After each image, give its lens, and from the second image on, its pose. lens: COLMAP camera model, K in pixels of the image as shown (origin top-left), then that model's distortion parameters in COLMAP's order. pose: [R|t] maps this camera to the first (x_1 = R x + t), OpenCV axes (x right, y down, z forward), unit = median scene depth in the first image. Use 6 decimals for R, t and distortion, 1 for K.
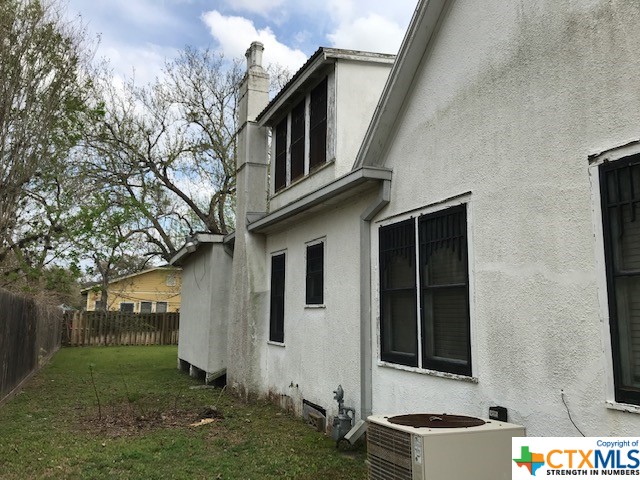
lens RADIAL K [[574.5, 0, 319.2], [0, 574.5, 222.8], [0, 0, 1]] dist [0.002030, -0.000044]
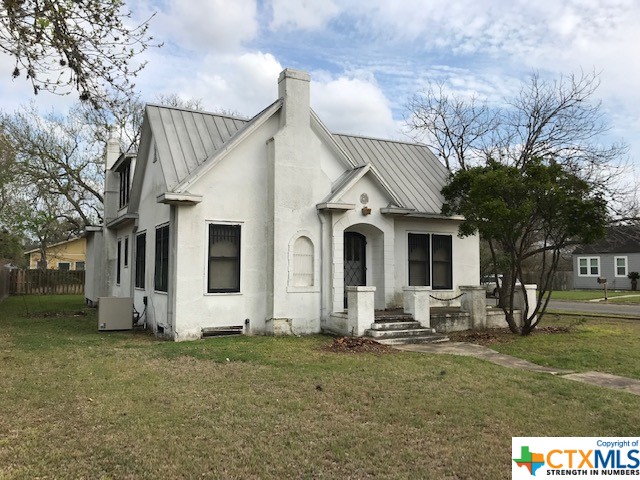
lens RADIAL K [[524.5, 0, 318.6], [0, 524.5, 237.9], [0, 0, 1]] dist [0.092125, -0.180953]
pose [[0.994172, 0.002676, 0.107773, 0.233710], [-0.012873, 0.995487, 0.094023, -0.076702], [-0.107035, -0.094862, 0.989720, -0.501013]]
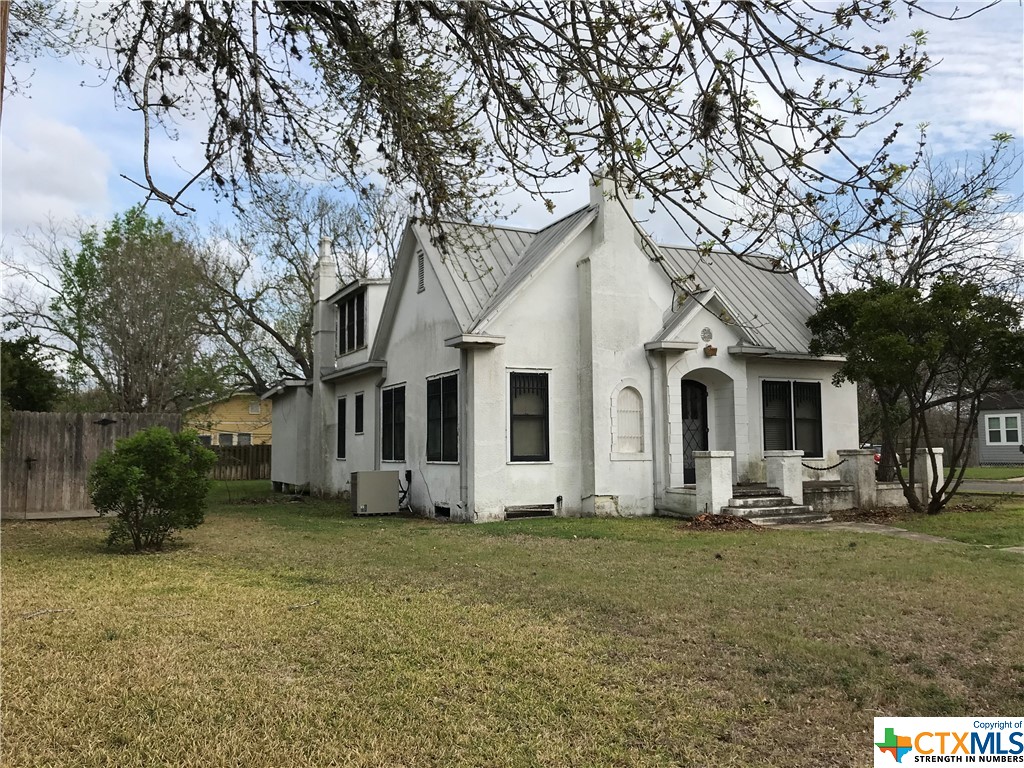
lens RADIAL K [[832.0, 0, 496.2], [0, 832.0, 384.5], [0, 0, 1]] dist [0.001667, -0.004138]
pose [[0.999137, -0.013228, 0.039378, 0.132871], [0.009951, 0.996560, 0.082272, -0.084233], [-0.040331, -0.081809, 0.995832, -0.622058]]
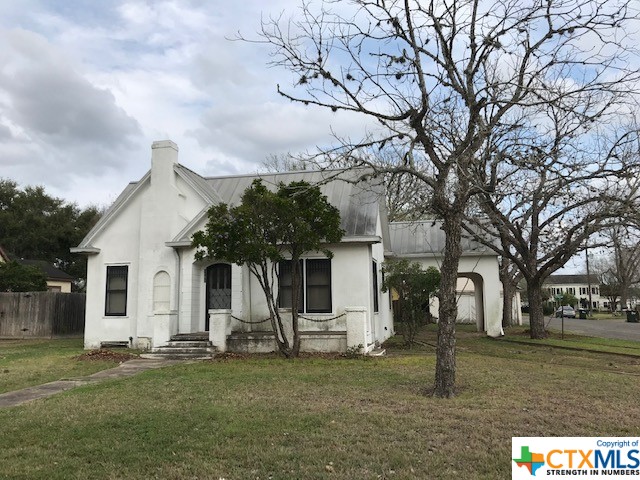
lens RADIAL K [[524.5, 0, 318.6], [0, 524.5, 237.9], [0, 0, 1]] dist [0.092125, -0.180953]
pose [[0.823390, -0.090510, -0.560211, 0.926599], [0.112662, 0.993621, 0.005056, -0.045639], [0.556180, -0.067277, 0.828334, -0.397094]]
